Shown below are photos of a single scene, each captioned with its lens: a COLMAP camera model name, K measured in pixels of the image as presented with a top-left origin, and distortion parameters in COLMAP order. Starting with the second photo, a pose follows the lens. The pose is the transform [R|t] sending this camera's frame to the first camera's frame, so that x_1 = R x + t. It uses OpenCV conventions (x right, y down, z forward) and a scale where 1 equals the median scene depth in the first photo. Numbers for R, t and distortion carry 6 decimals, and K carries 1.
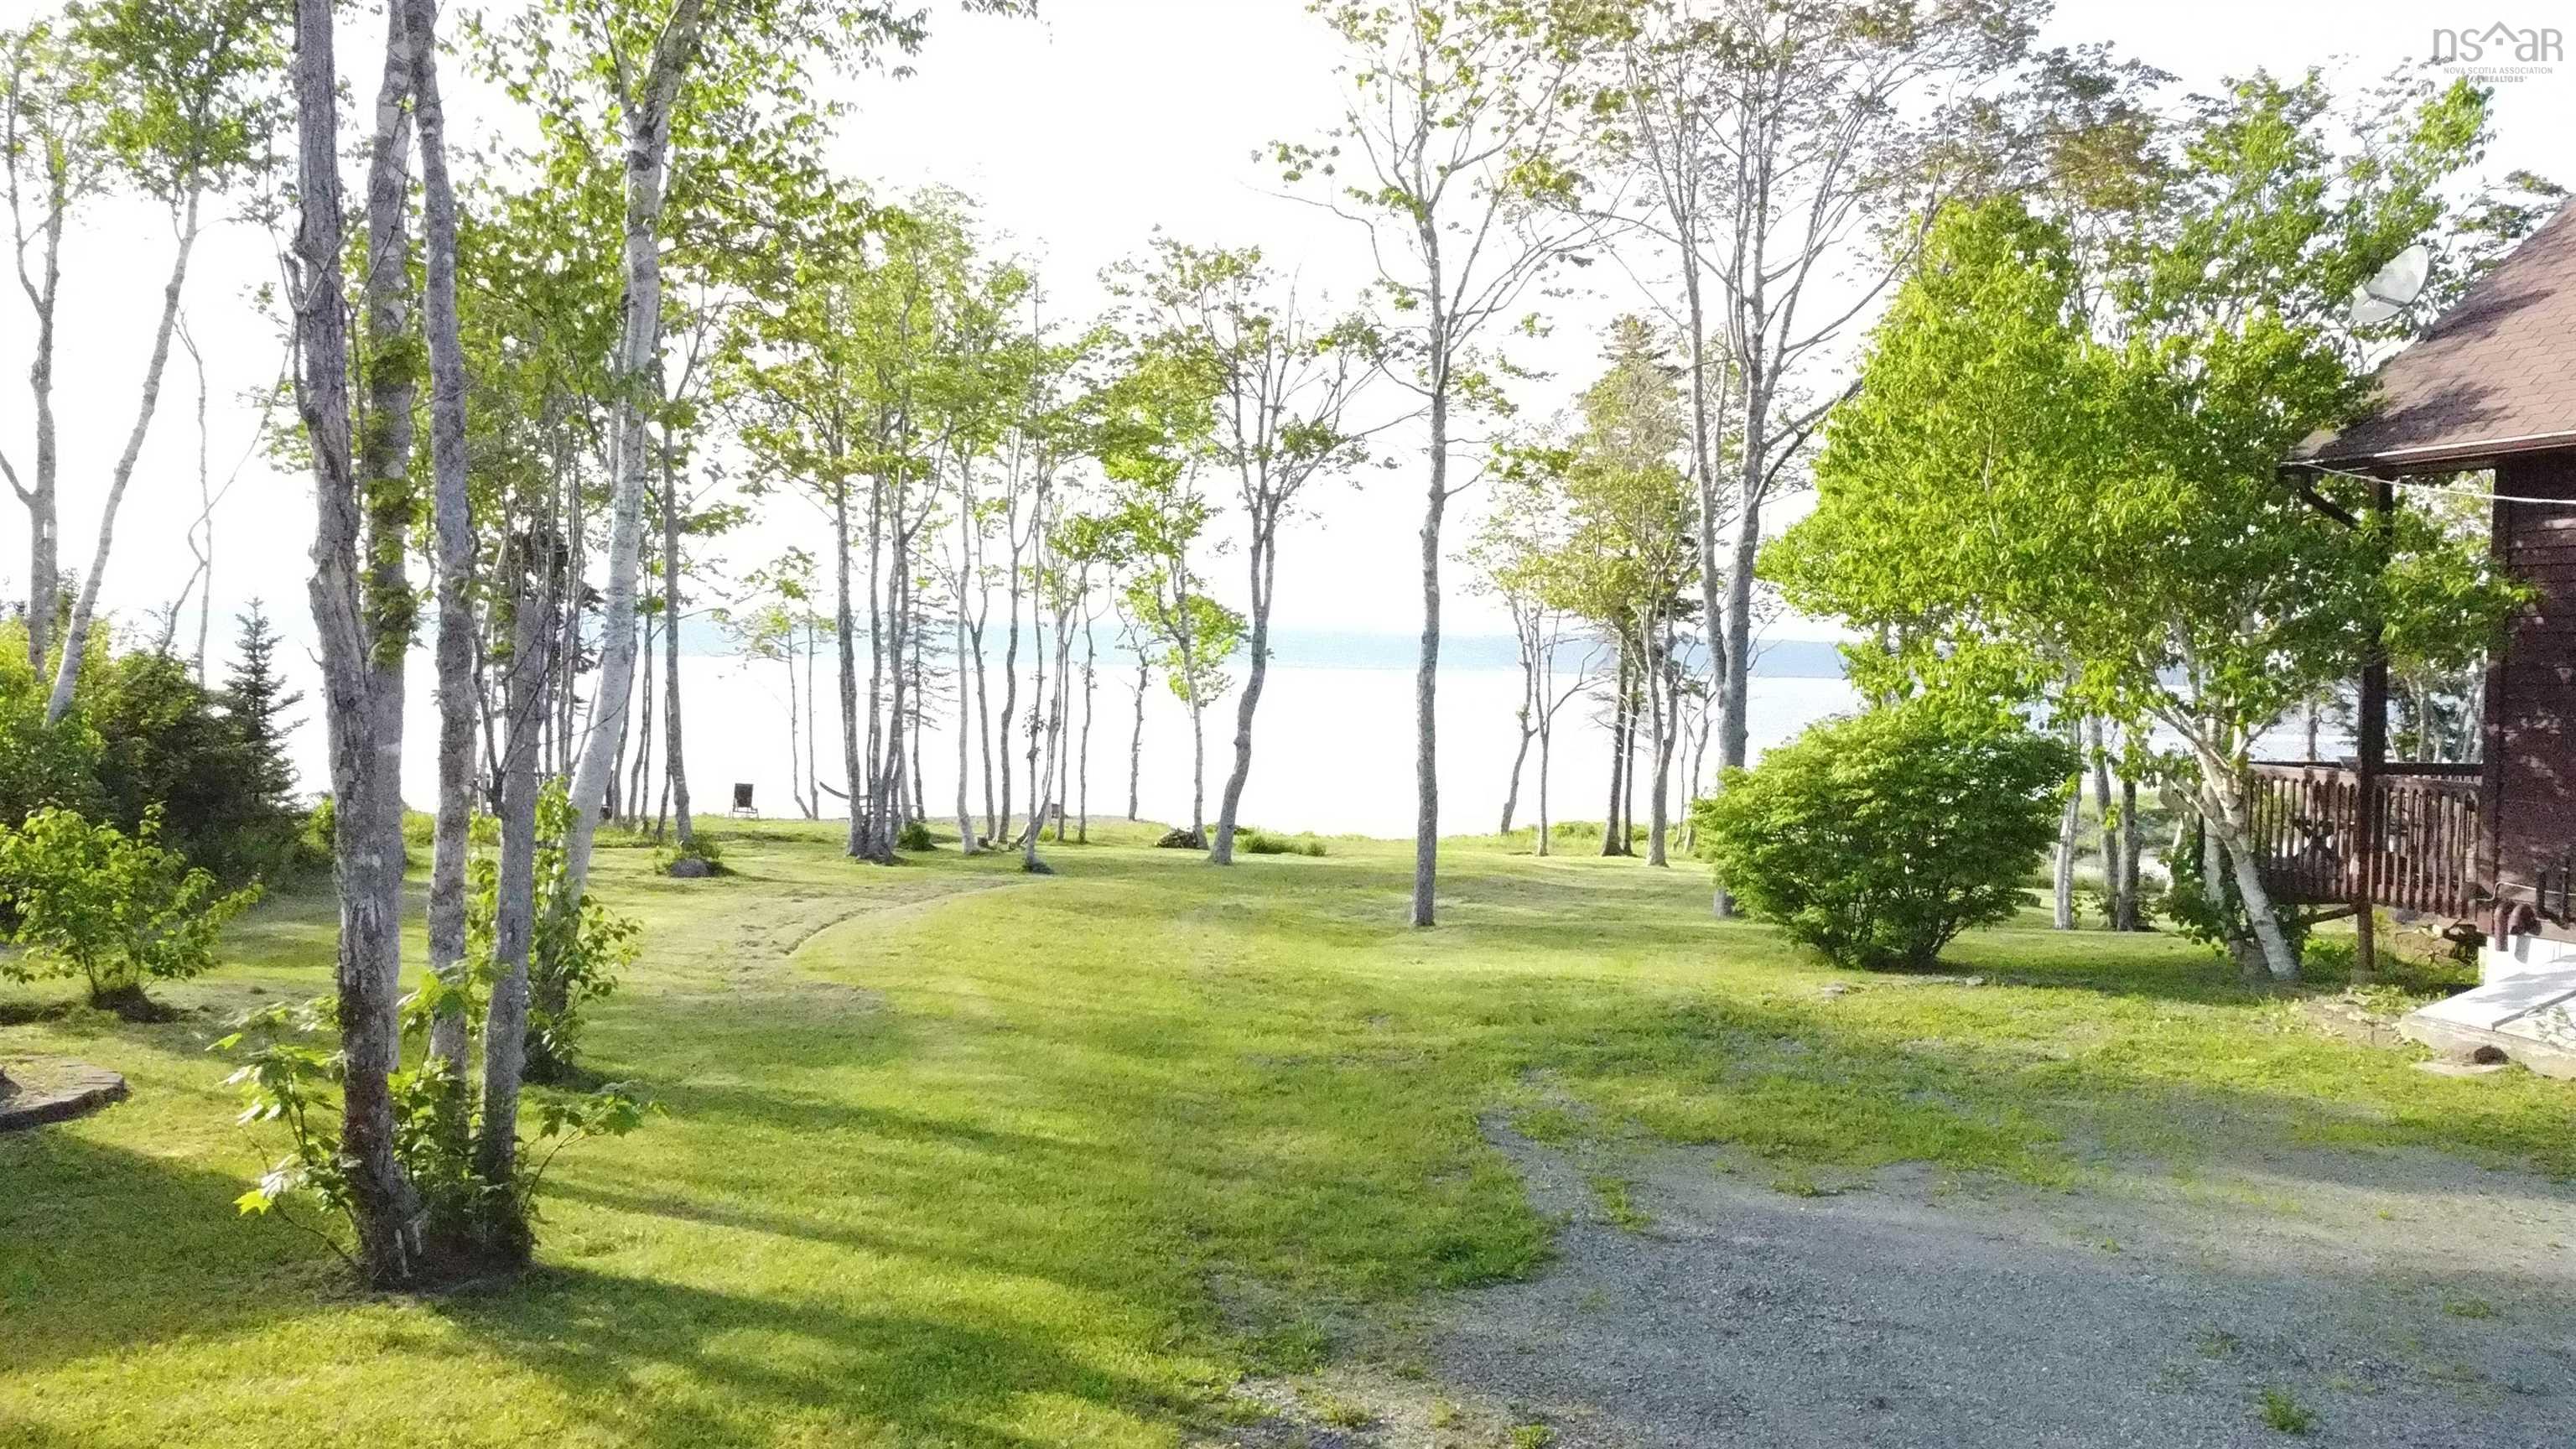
lens RADIAL K [[1940.5, 0, 1288.0], [0, 1940.5, 724.5], [0, 0, 1]] dist [0.002490, -0.005321]
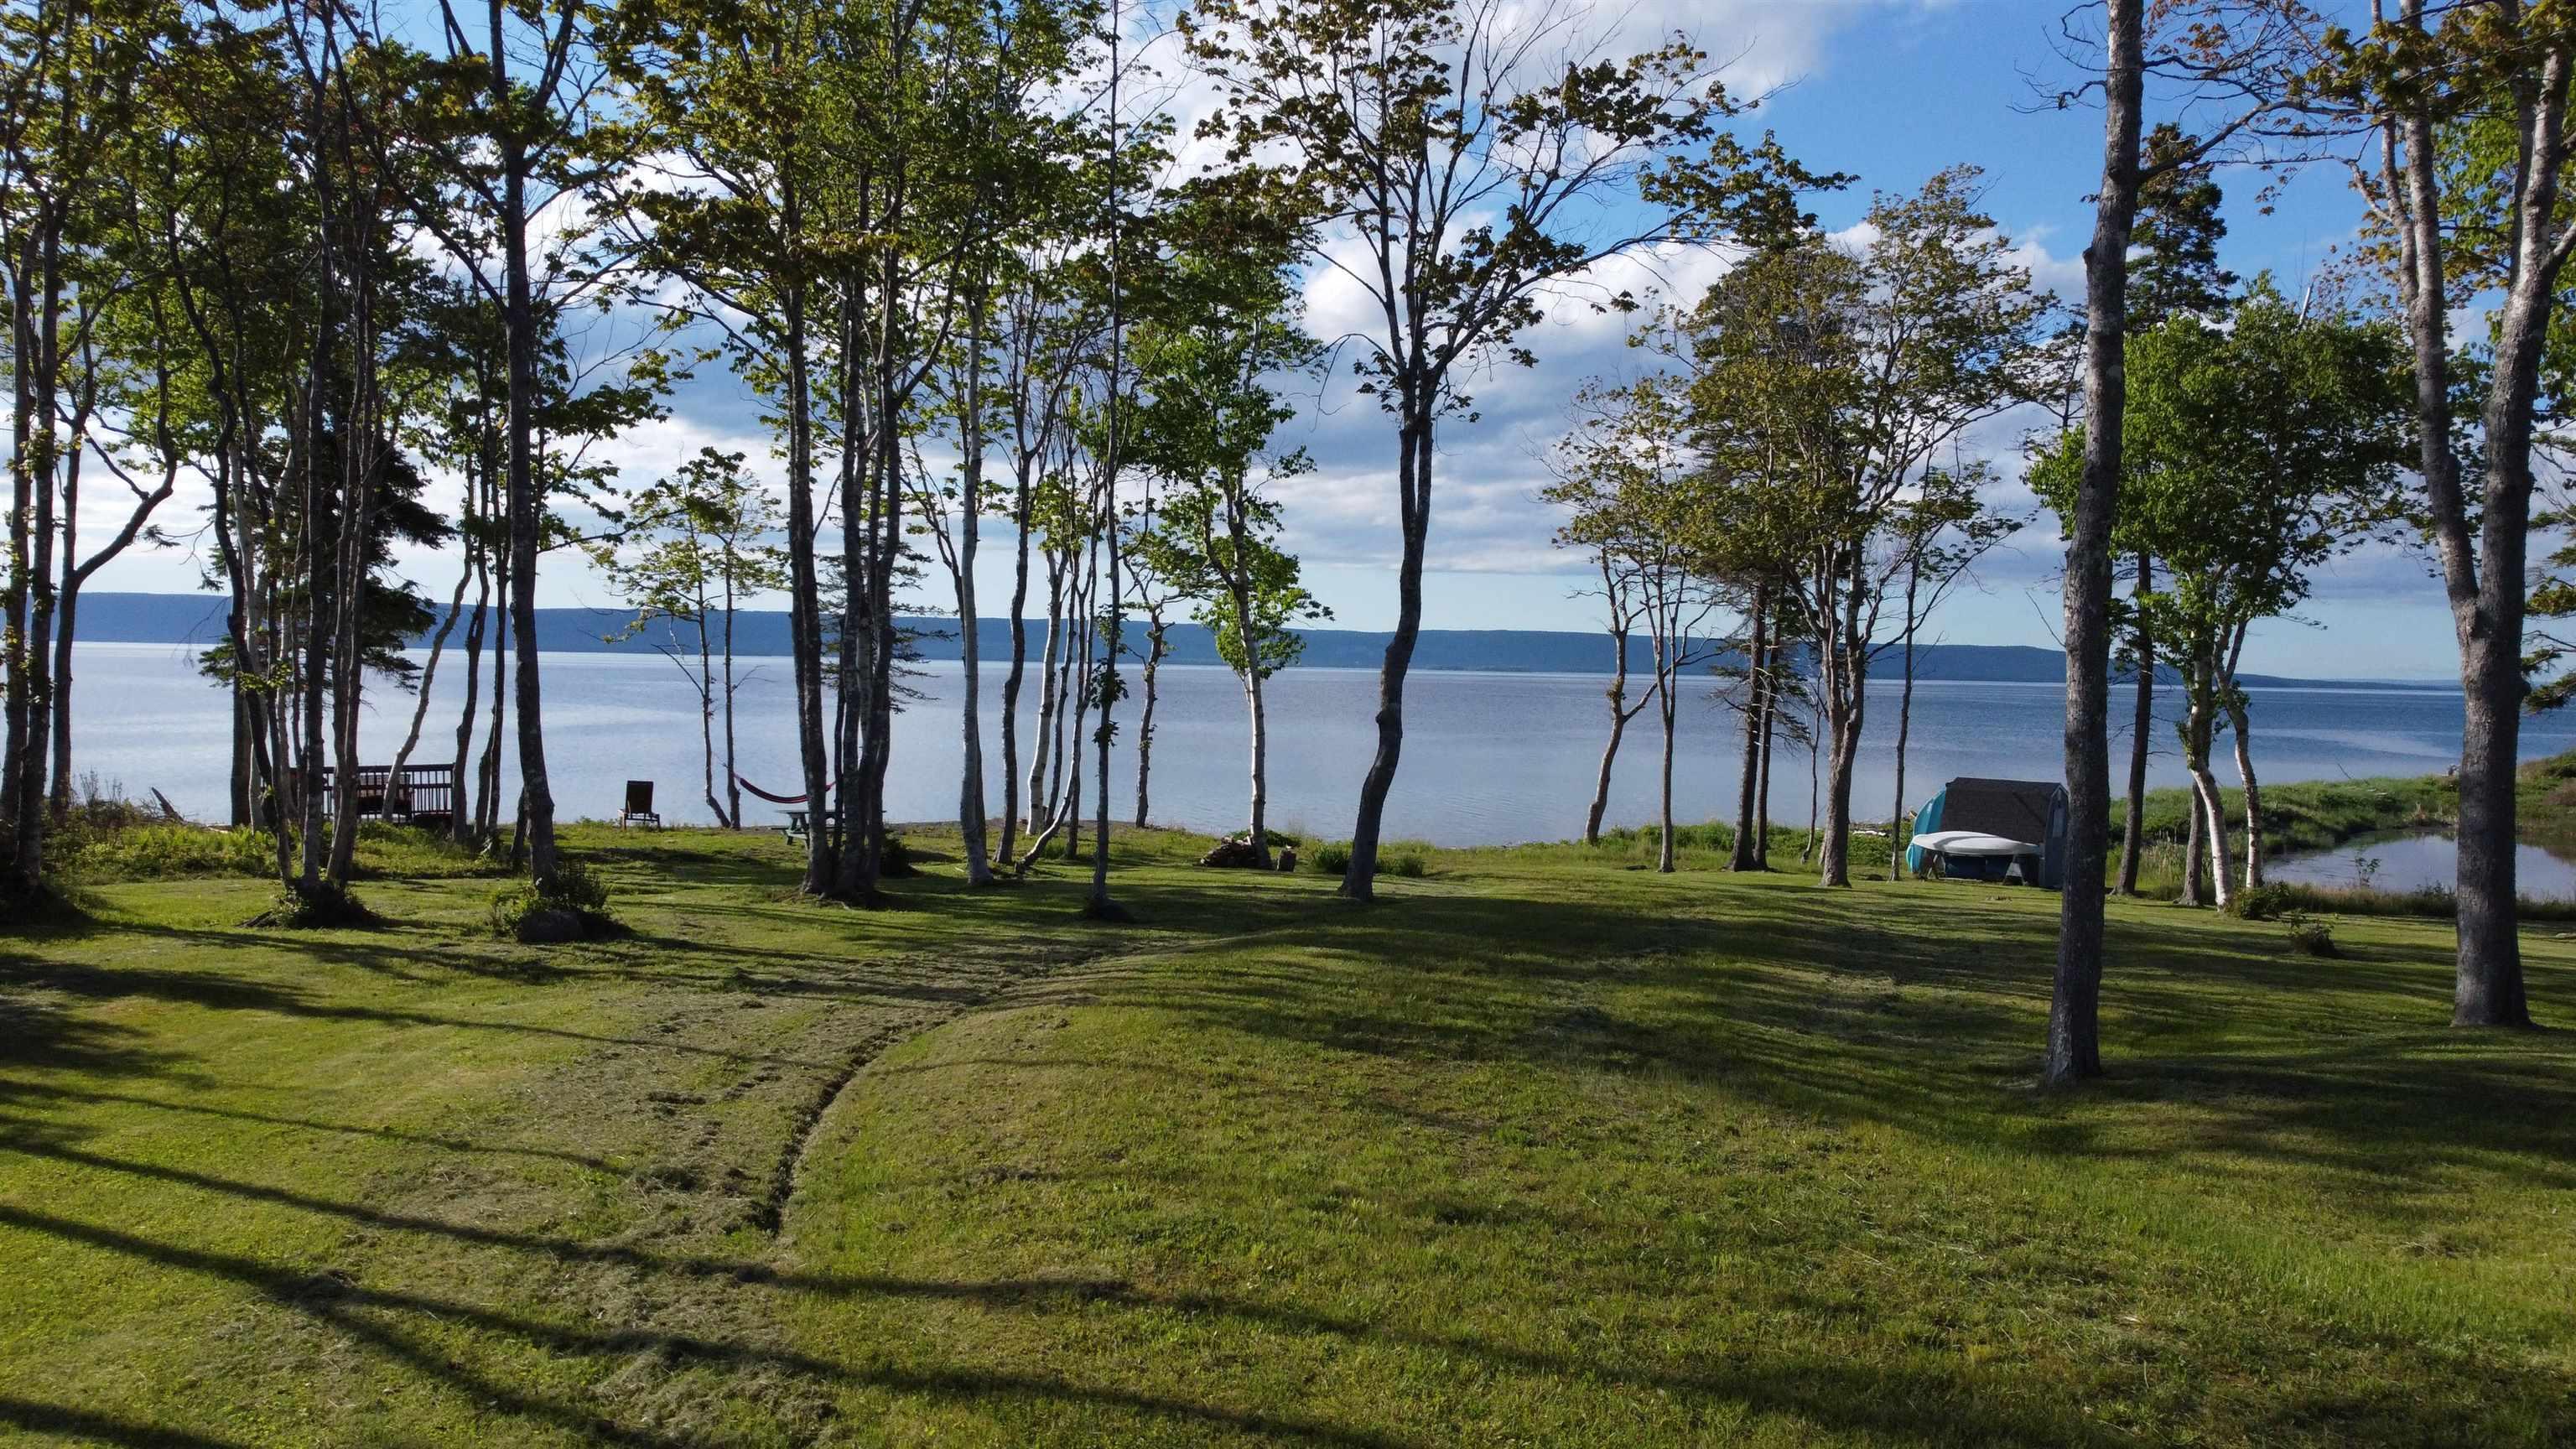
lens RADIAL K [[1949.3, 0, 1288.0], [0, 1949.3, 724.5], [0, 0, 1]] dist [-0.003700, -0.002585]
pose [[0.998742, 0.000105, 0.050145, -0.145528], [-0.000198, 0.999998, 0.001851, 0.015141], [-0.050145, -0.001859, 0.998740, 0.503601]]
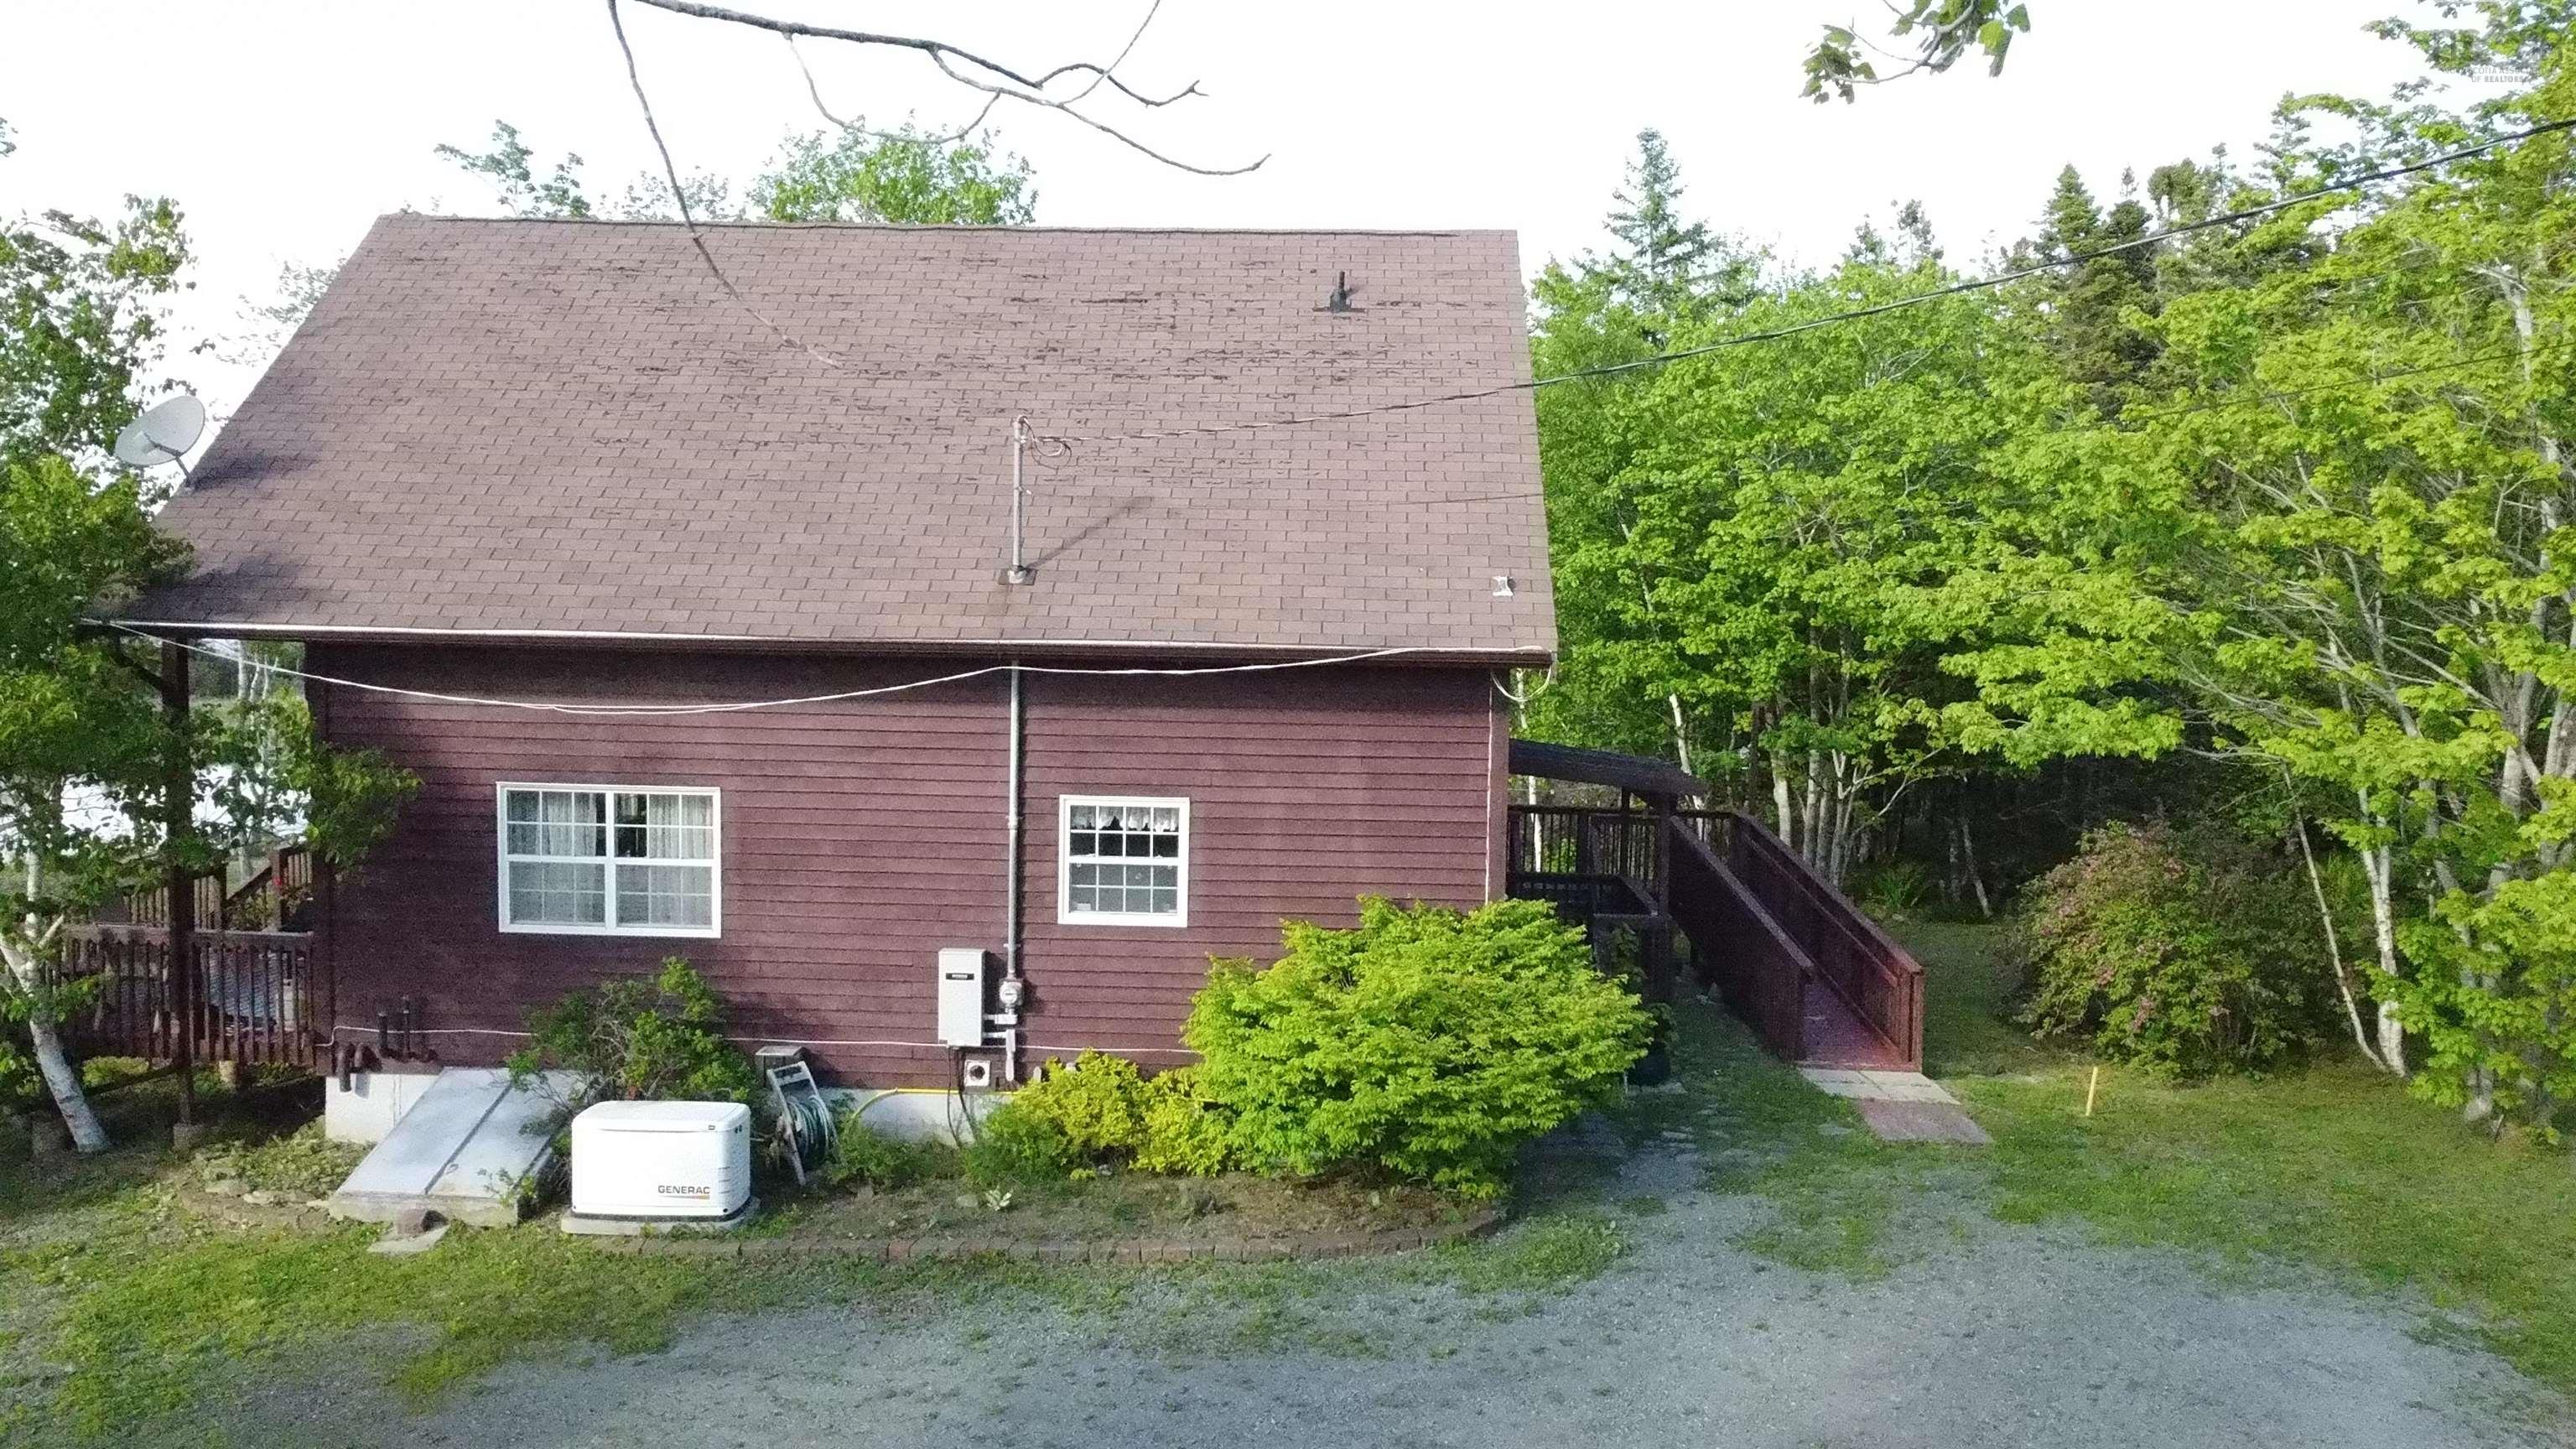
lens RADIAL K [[1940.5, 0, 1288.0], [0, 1940.5, 724.5], [0, 0, 1]] dist [0.002490, -0.005321]
pose [[0.304948, -0.079092, 0.949079, -0.137258], [0.012621, 0.996794, 0.079014, -0.103066], [-0.952285, -0.012117, 0.304968, 0.113182]]
